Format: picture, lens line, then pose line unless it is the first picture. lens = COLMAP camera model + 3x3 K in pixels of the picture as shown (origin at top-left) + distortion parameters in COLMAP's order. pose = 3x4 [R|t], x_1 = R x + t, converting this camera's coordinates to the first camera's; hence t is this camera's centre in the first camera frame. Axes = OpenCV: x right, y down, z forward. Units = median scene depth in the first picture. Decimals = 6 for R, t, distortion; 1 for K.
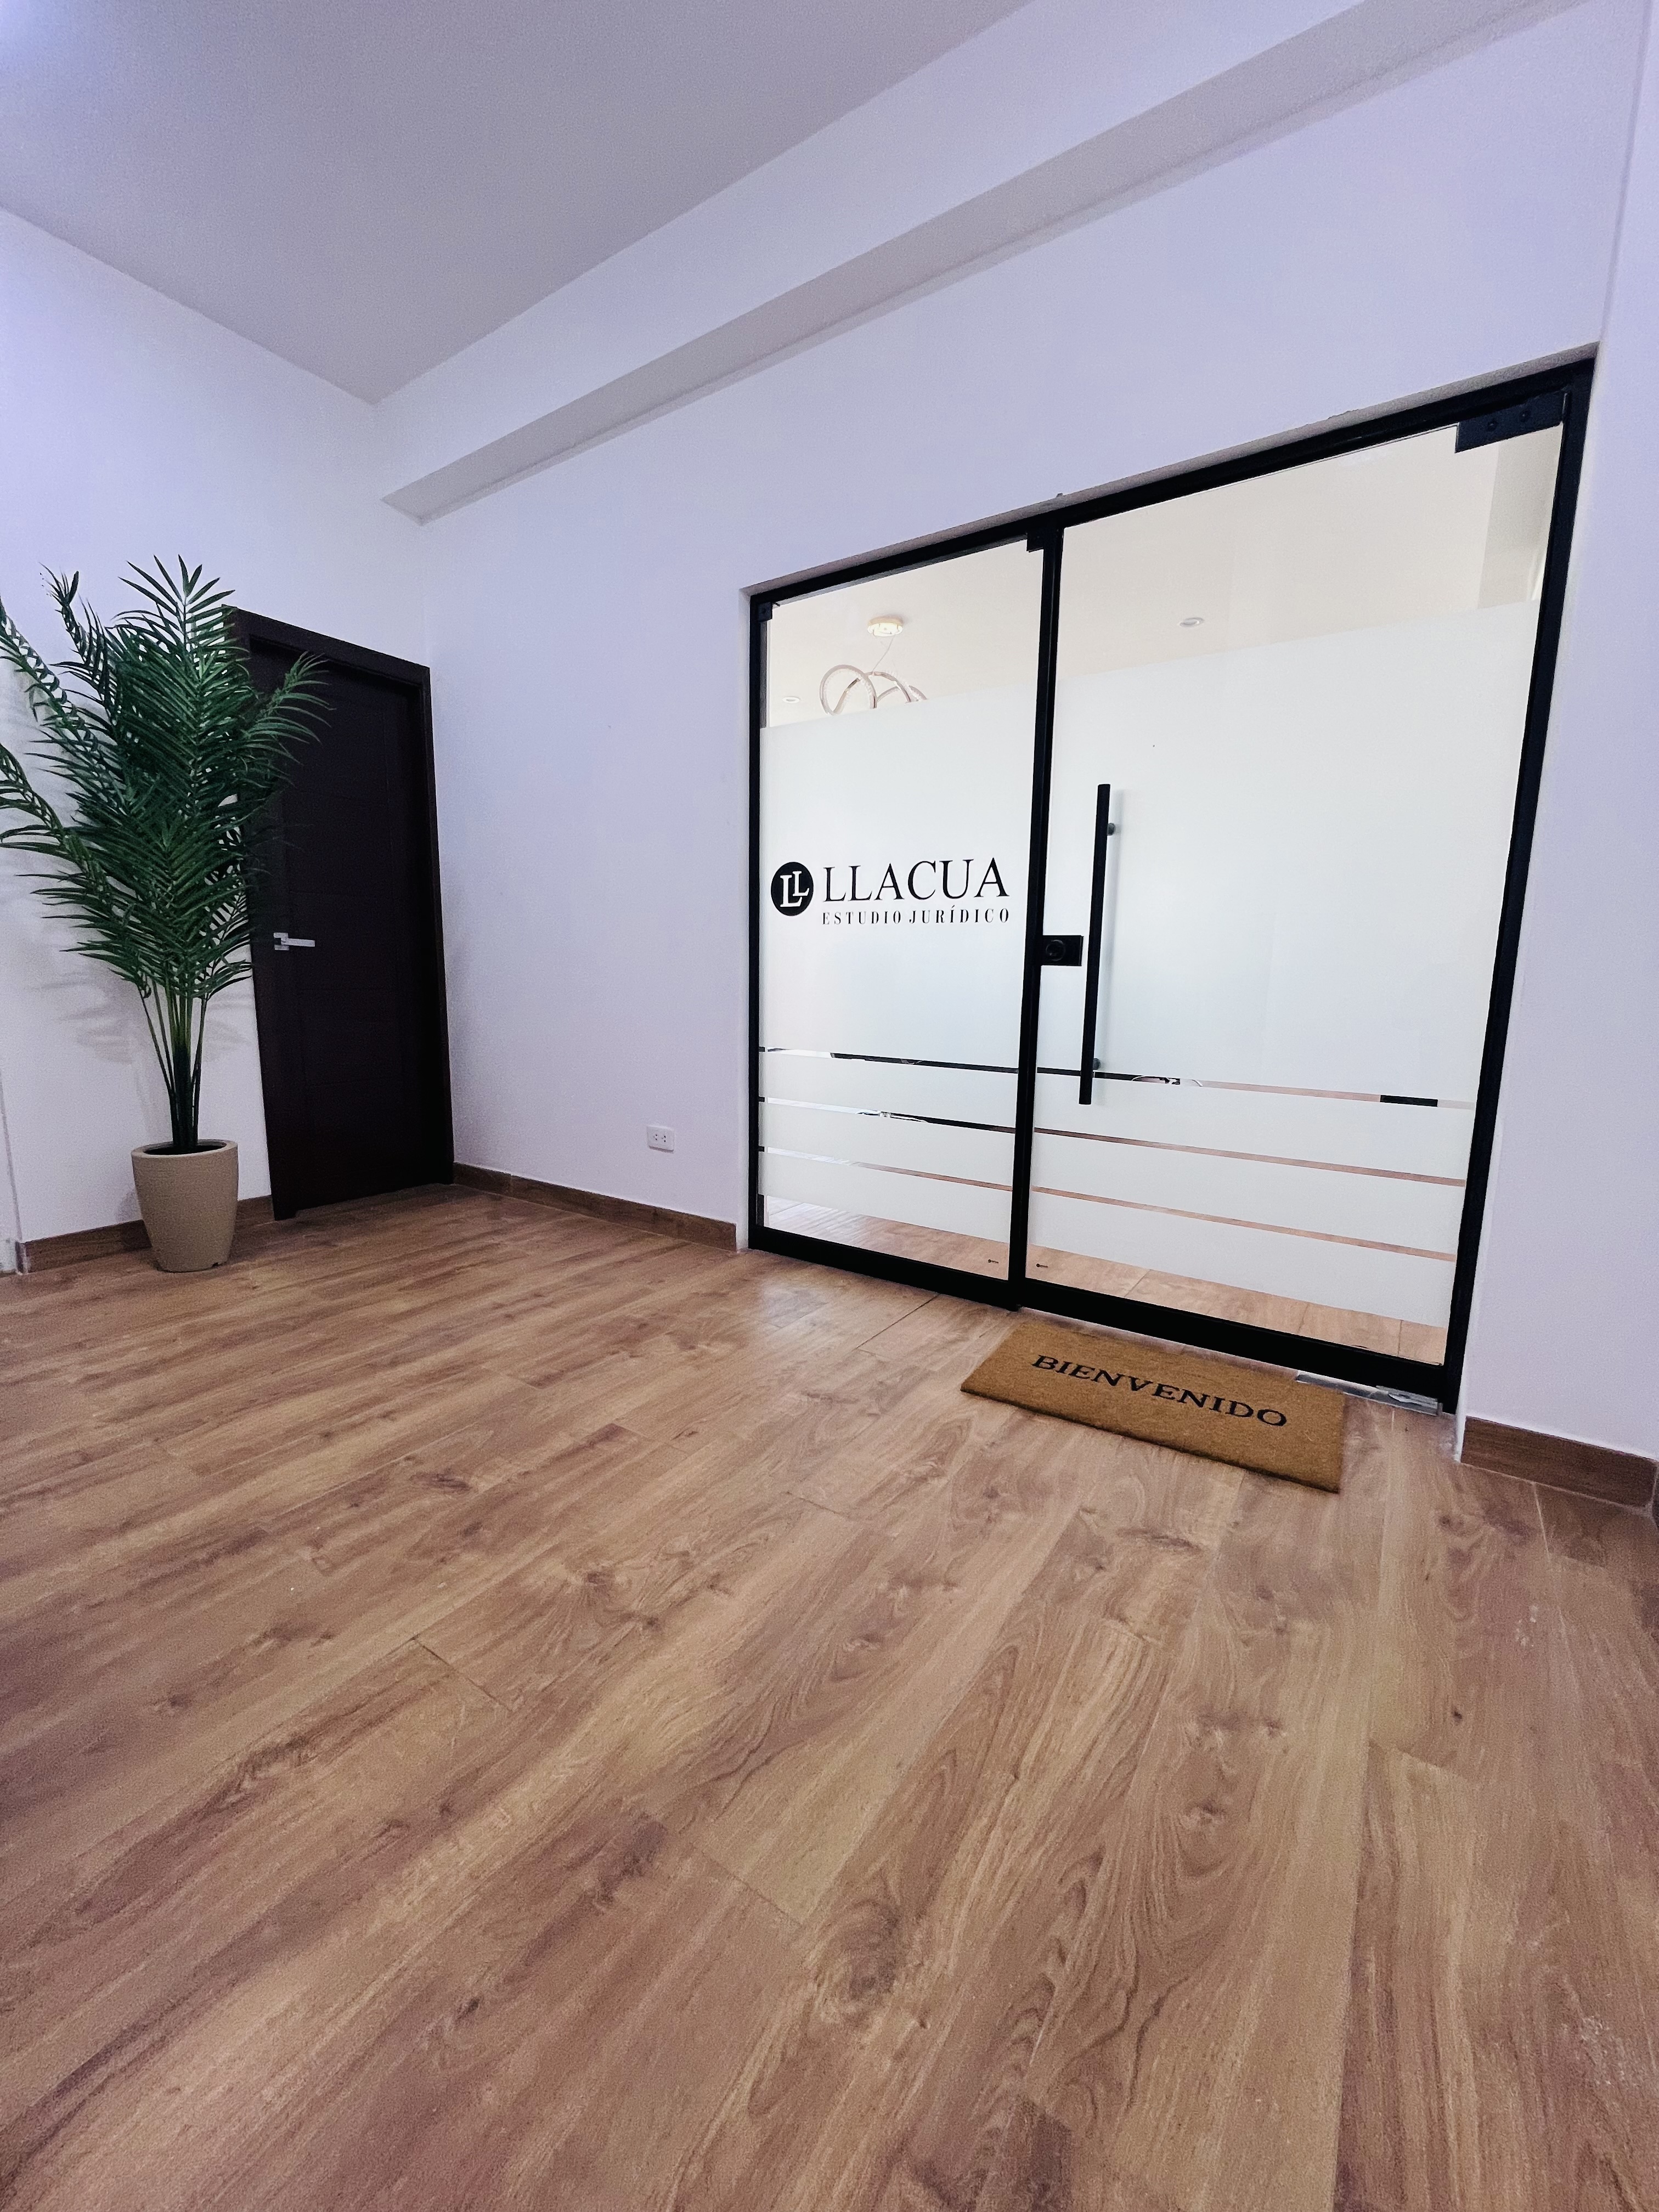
lens RADIAL K [[877.3, 0, 825.7], [0, 877.3, 1110.0], [0, 0, 1]] dist [-0.002692, -0.000061]
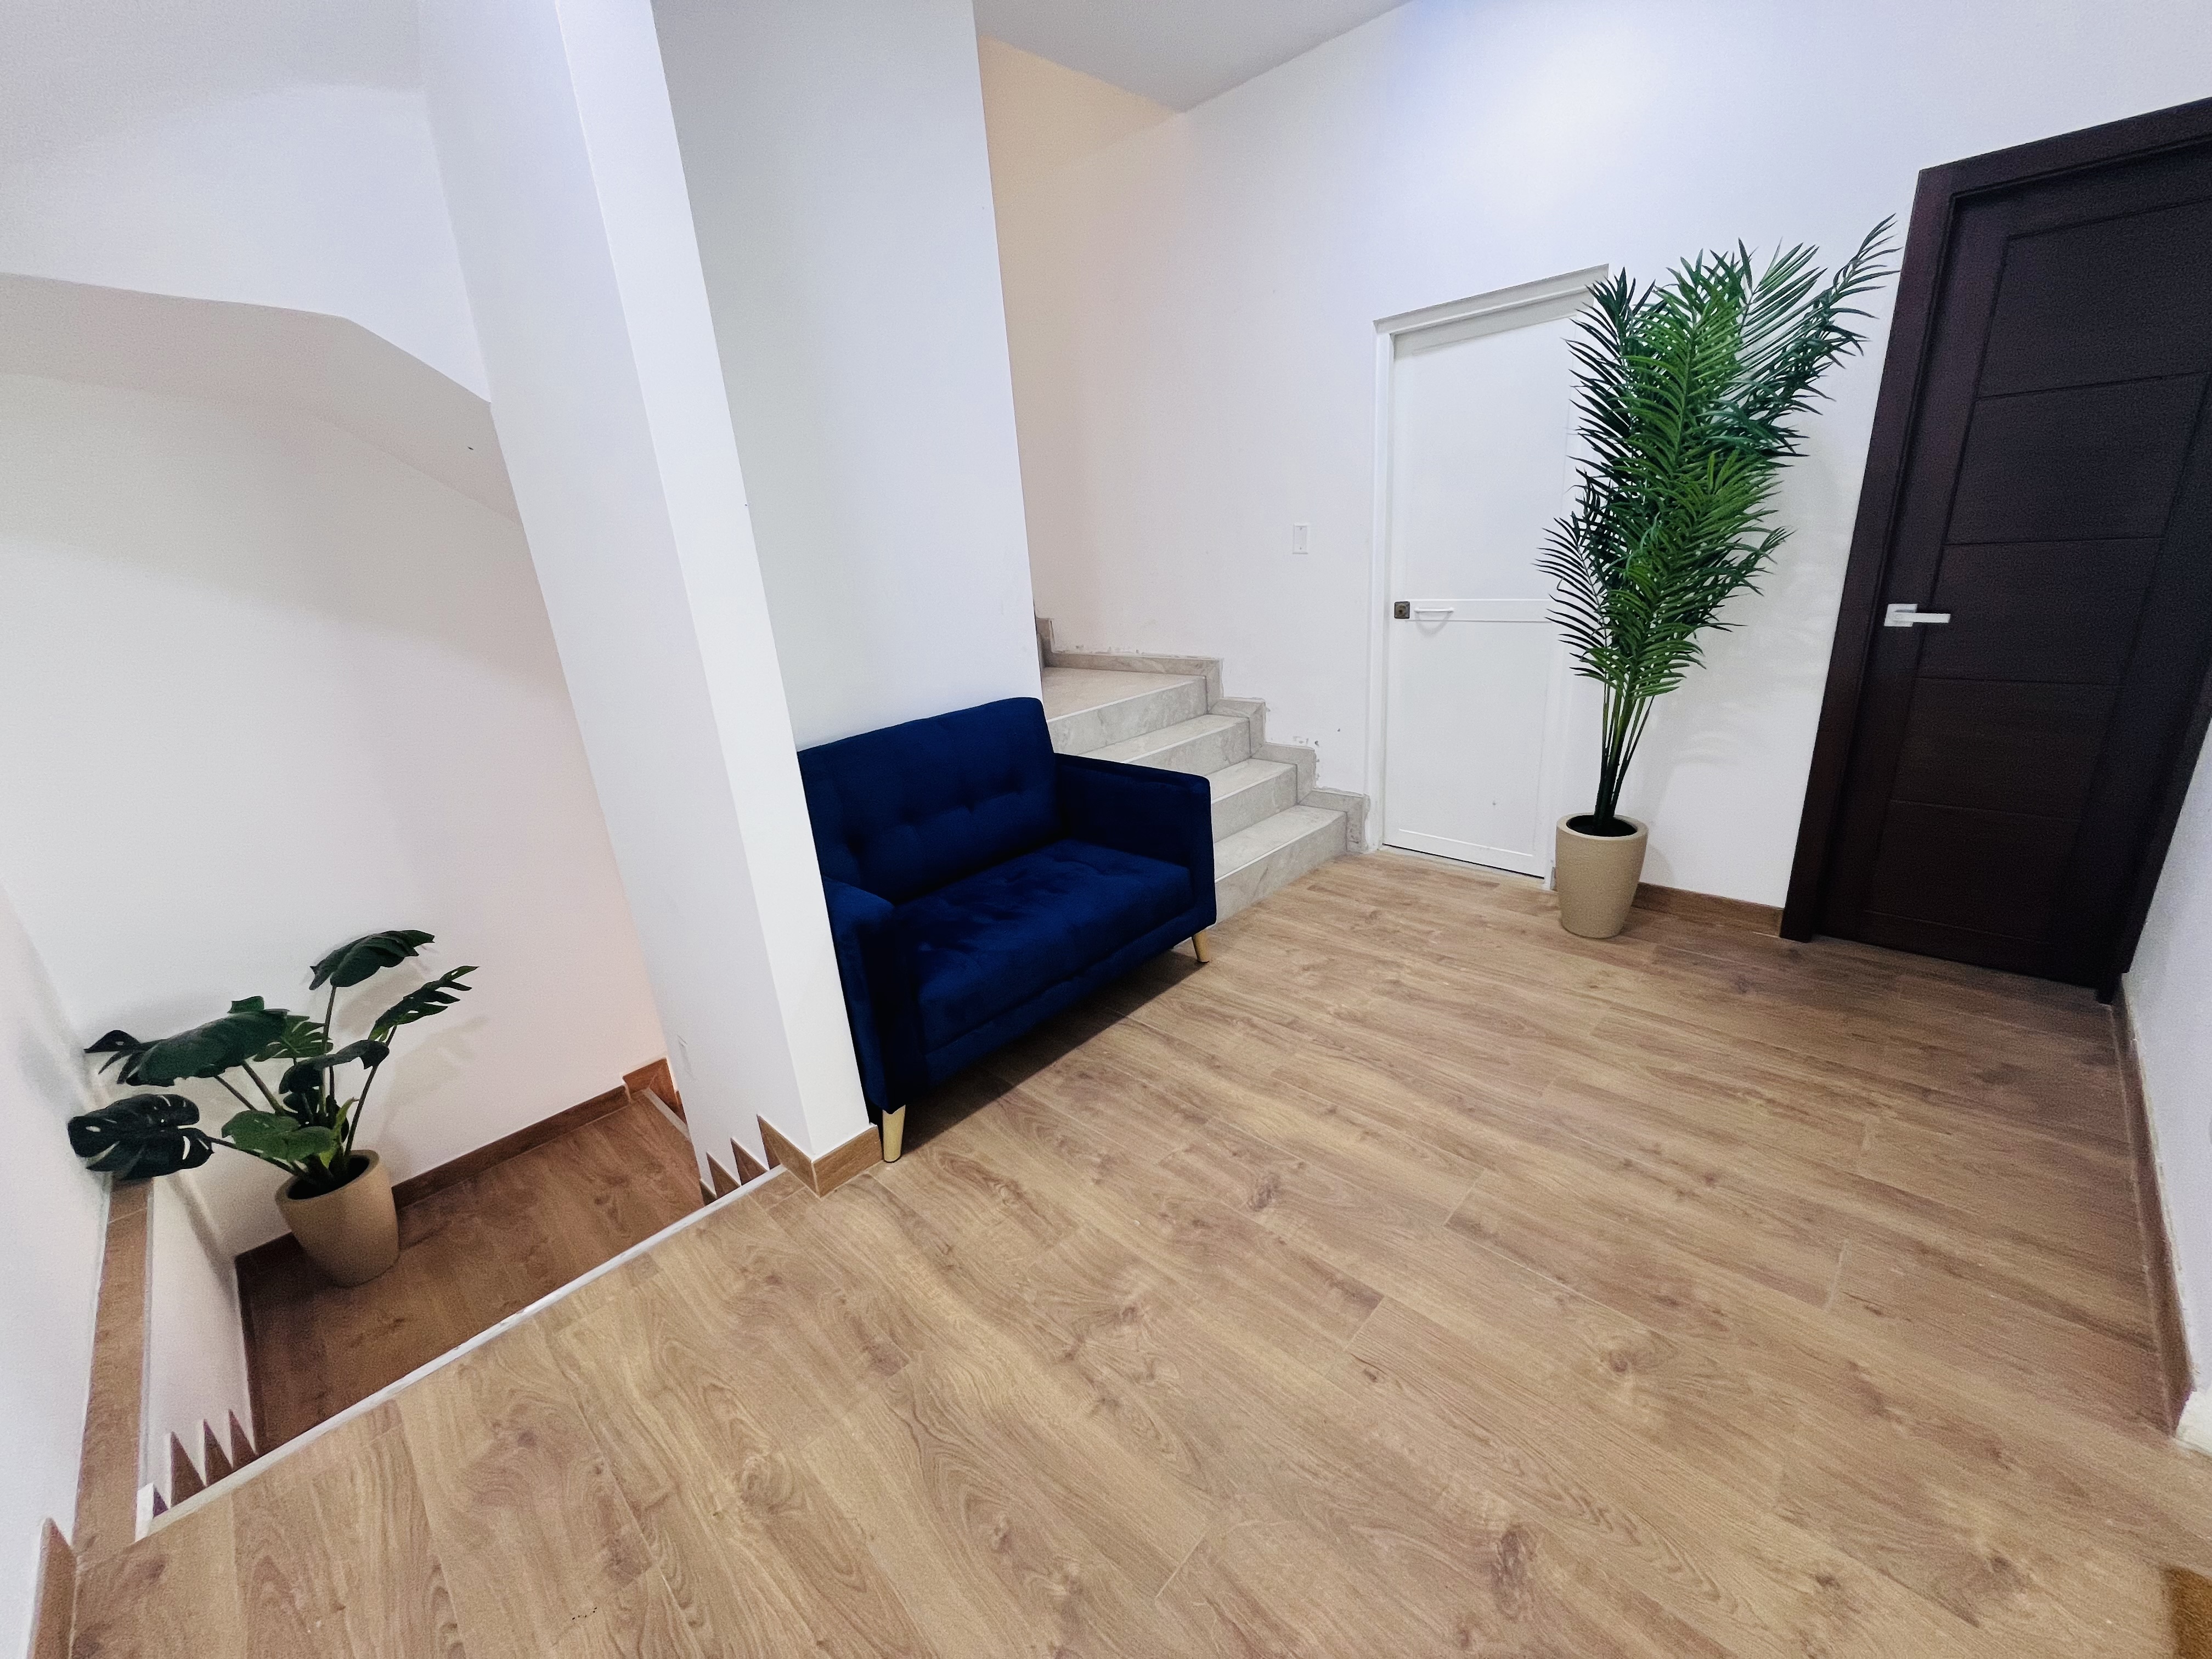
lens RADIAL K [[877.3, 0, 1102.3], [0, 877.3, 827.5], [0, 0, 1]] dist [-0.002692, -0.000061]
pose [[-0.175676, 0.307671, -0.935135, 0.592995], [-0.083161, 0.941874, 0.325511, -0.434321], [0.980929, 0.134951, -0.139878, 0.910710]]
